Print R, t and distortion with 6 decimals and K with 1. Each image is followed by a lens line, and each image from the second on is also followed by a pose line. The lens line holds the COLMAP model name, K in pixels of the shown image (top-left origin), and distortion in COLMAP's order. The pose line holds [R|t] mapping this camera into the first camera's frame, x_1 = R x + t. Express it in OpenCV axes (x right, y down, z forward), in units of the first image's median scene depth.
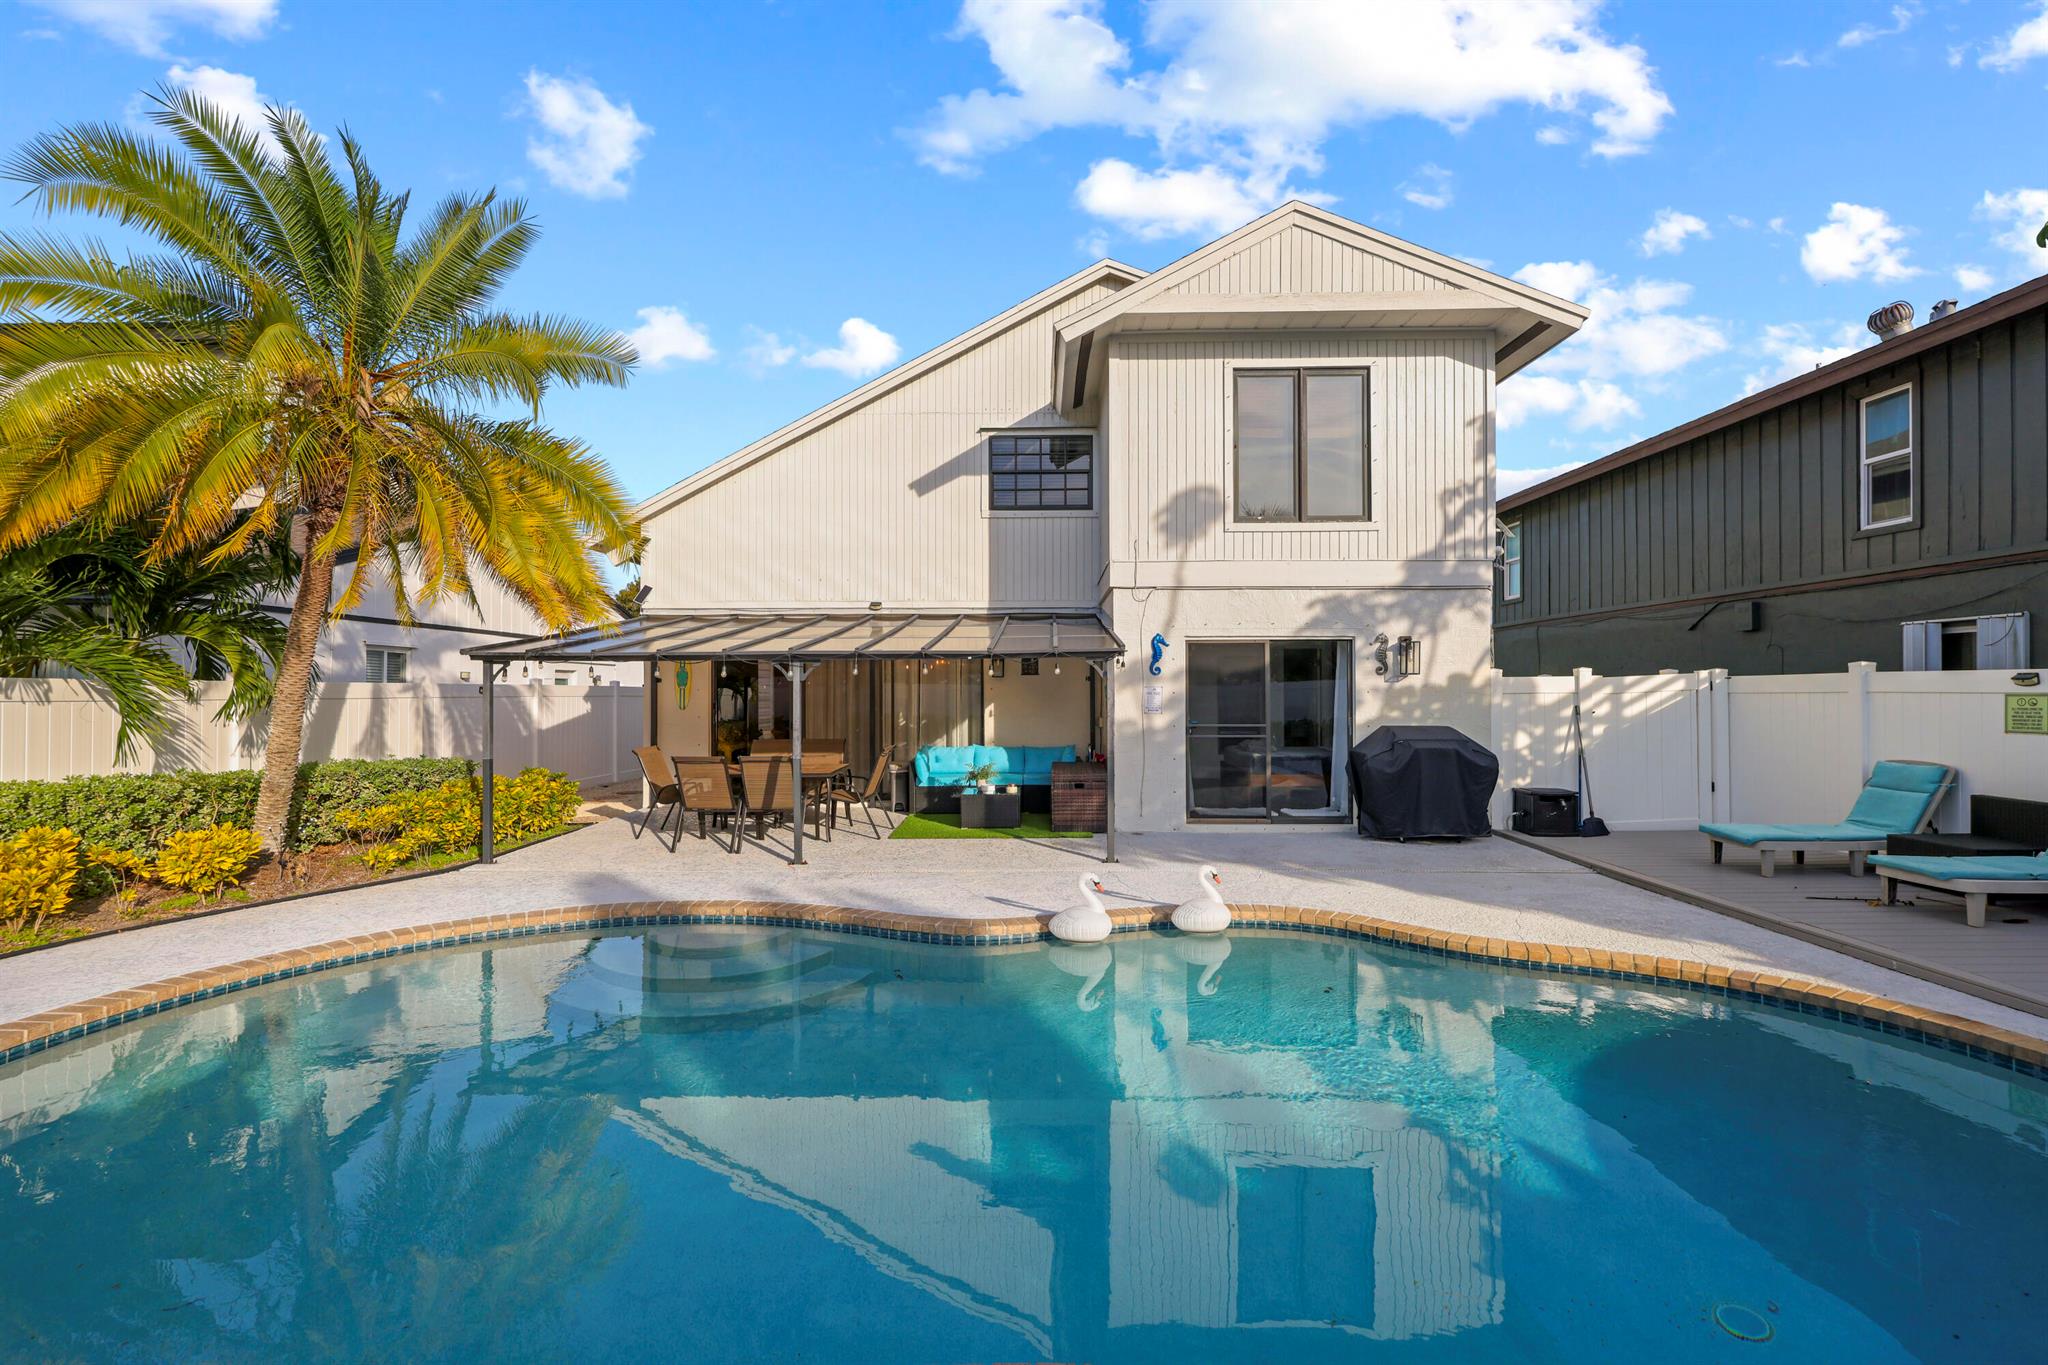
lens RADIAL K [[865.0, 0, 1023.8], [0, 865.0, 688.6], [0, 0, 1]] dist [-0.001162, -0.000007]
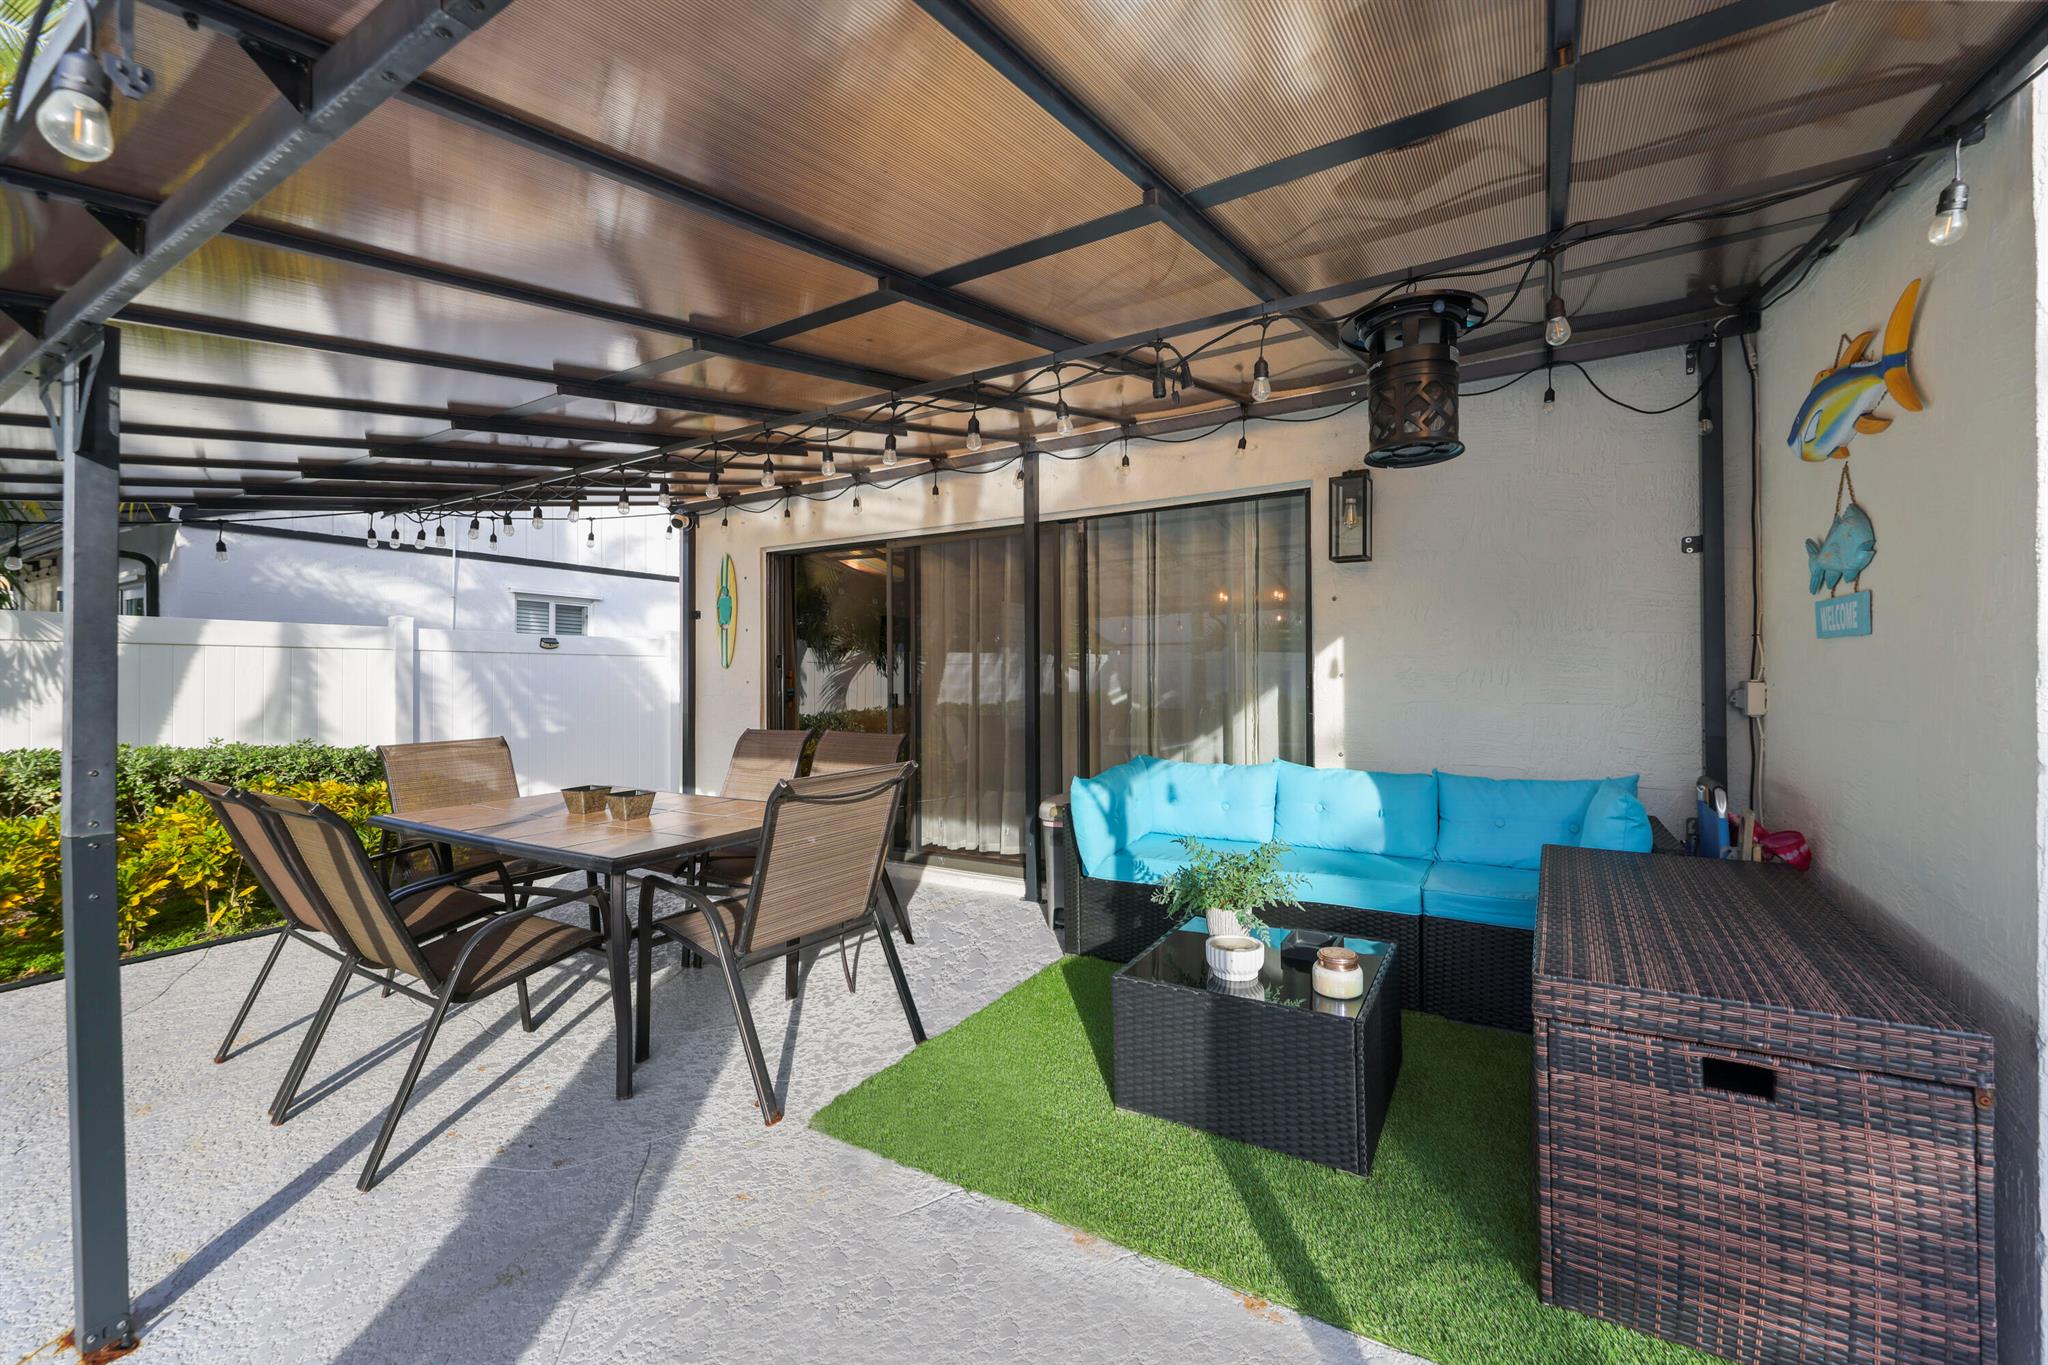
lens RADIAL K [[835.7, 0, 1018.8], [0, 835.7, 683.3], [0, 0, 1]] dist [-0.001293, -0.000161]
pose [[0.860929, 0.002184, -0.508721, 0.021783], [0.001523, 0.999975, 0.006870, 0.030430], [0.508723, -0.006690, 0.860904, 0.626727]]
